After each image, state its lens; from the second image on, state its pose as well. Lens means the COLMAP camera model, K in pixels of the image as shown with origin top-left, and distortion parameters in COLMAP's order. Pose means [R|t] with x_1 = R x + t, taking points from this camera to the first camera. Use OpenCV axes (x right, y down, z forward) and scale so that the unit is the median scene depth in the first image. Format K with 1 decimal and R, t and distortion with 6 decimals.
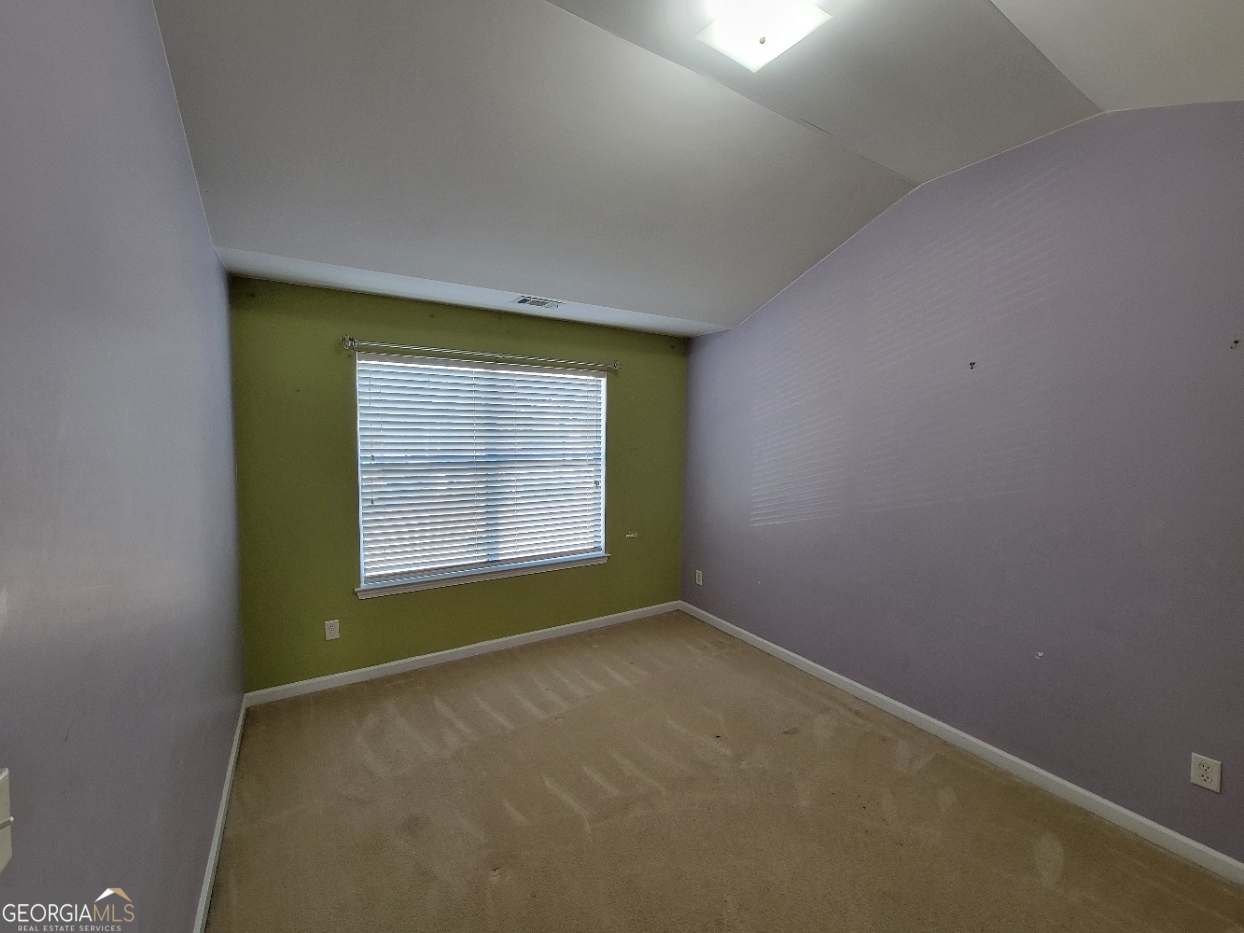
lens RADIAL K [[510.8, 0, 635.3], [0, 510.8, 463.8], [0, 0, 1]] dist [-0.000847, 0.000928]
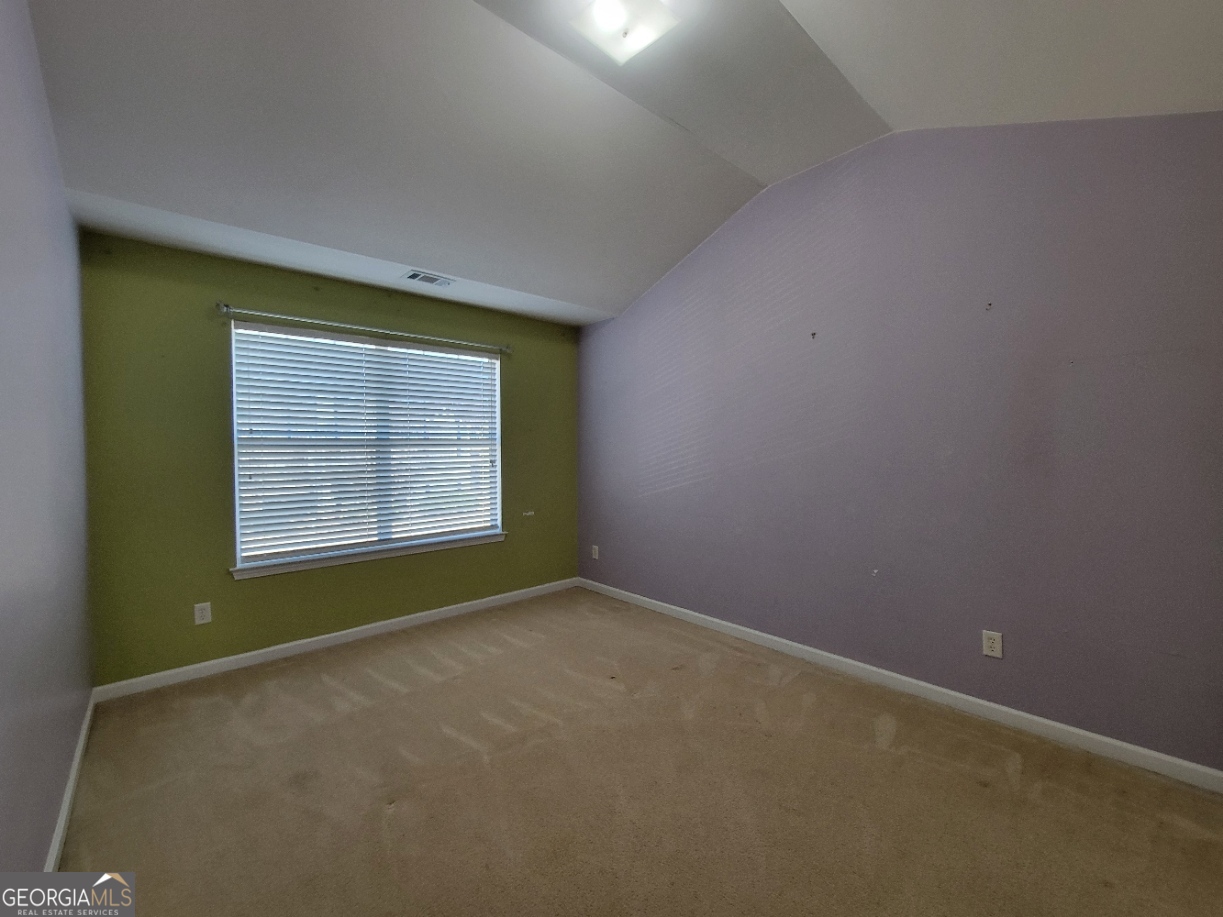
lens RADIAL K [[502.2, 0, 624.1], [0, 502.2, 455.7], [0, 0, 1]] dist [-0.000847, 0.000928]
pose [[0.984540, -0.024376, 0.173455, 0.014366], [0.032568, 0.998477, -0.044538, 0.111902], [-0.172105, 0.049498, 0.983834, -0.054532]]
